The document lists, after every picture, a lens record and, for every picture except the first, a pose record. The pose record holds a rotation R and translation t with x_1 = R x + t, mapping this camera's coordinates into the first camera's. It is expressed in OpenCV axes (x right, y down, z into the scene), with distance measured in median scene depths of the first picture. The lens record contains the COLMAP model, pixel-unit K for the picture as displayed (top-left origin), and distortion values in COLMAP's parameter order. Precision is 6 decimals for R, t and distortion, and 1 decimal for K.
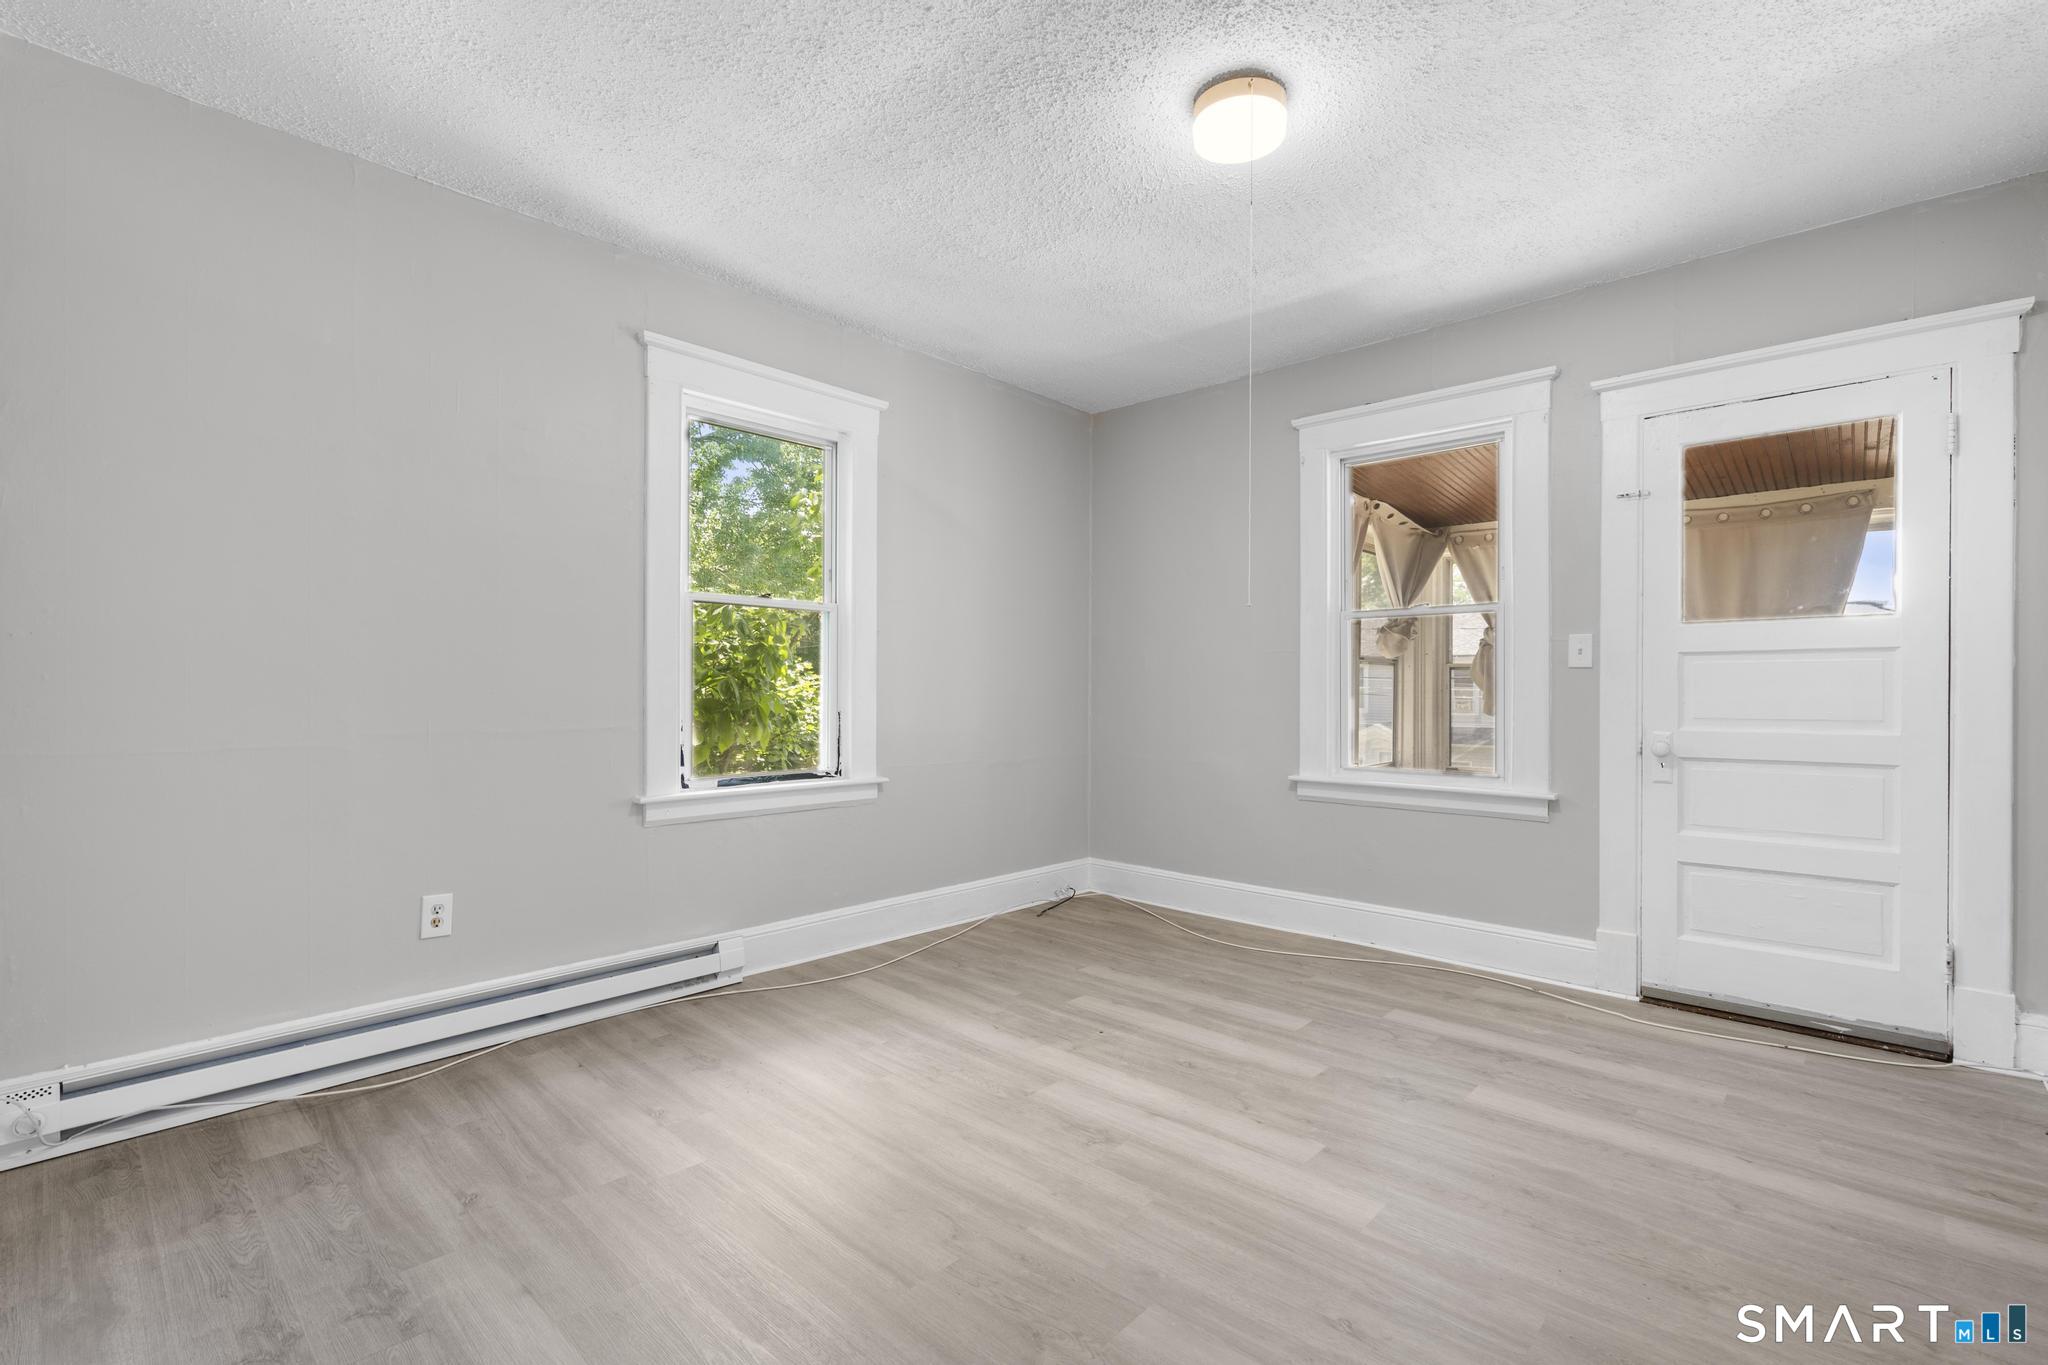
lens RADIAL K [[918.9, 0, 1030.3], [0, 918.9, 674.9], [0, 0, 1]] dist [-0.008884, 0.003819]
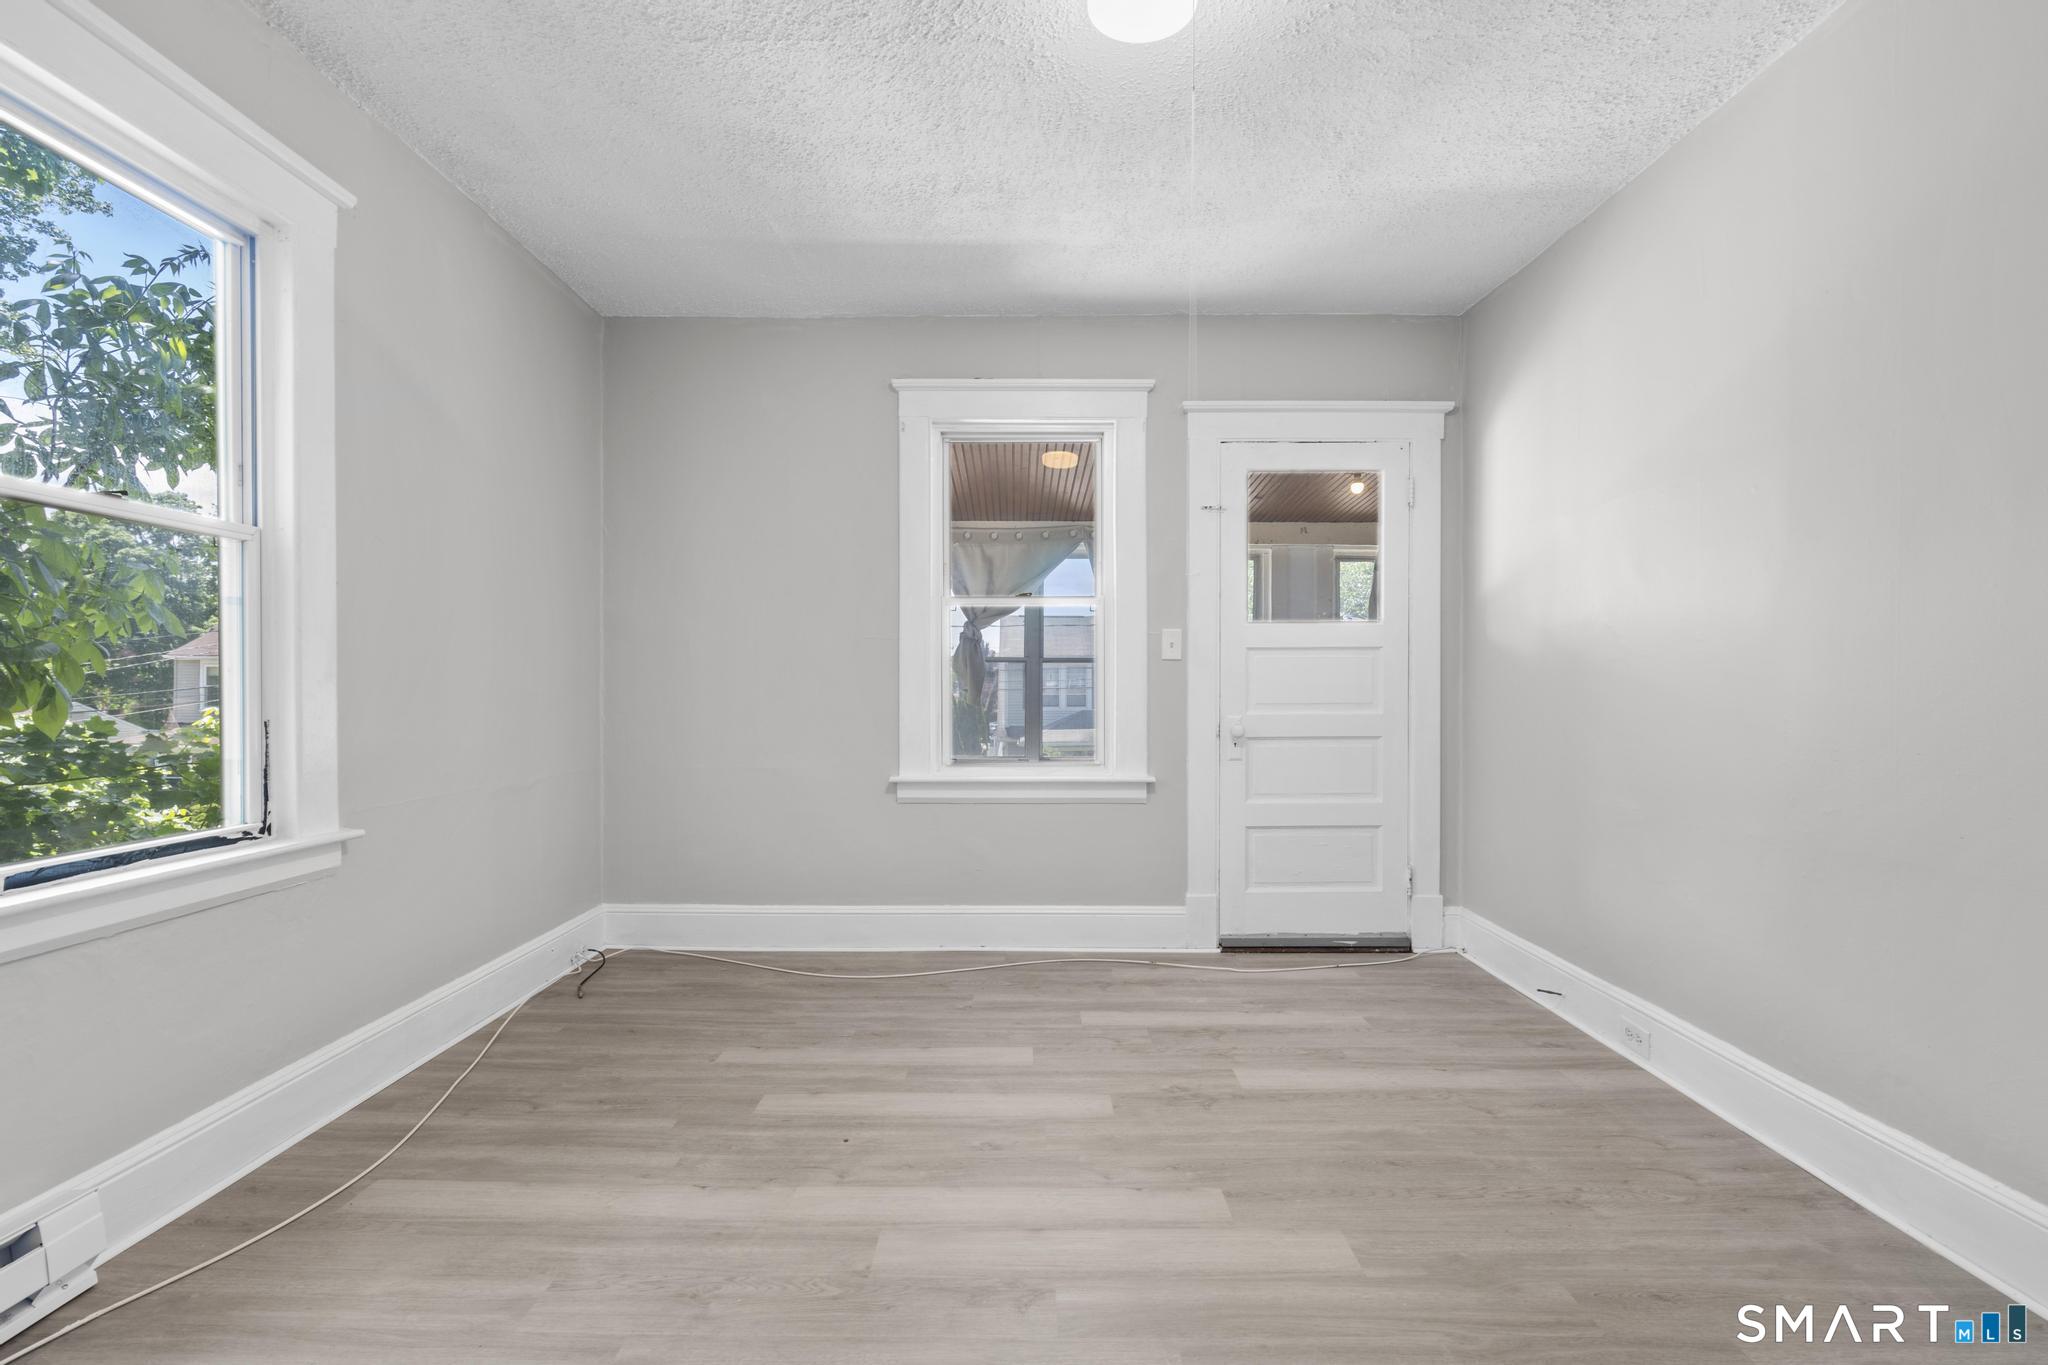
lens RADIAL K [[918.9, 0, 1030.8], [0, 918.9, 678.0], [0, 0, 1]] dist [-0.008884, 0.003819]
pose [[0.734860, -0.000513, 0.678218, -0.281335], [-0.008794, 0.999908, 0.010285, 0.004306], [-0.678161, -0.013522, 0.734789, 0.316515]]
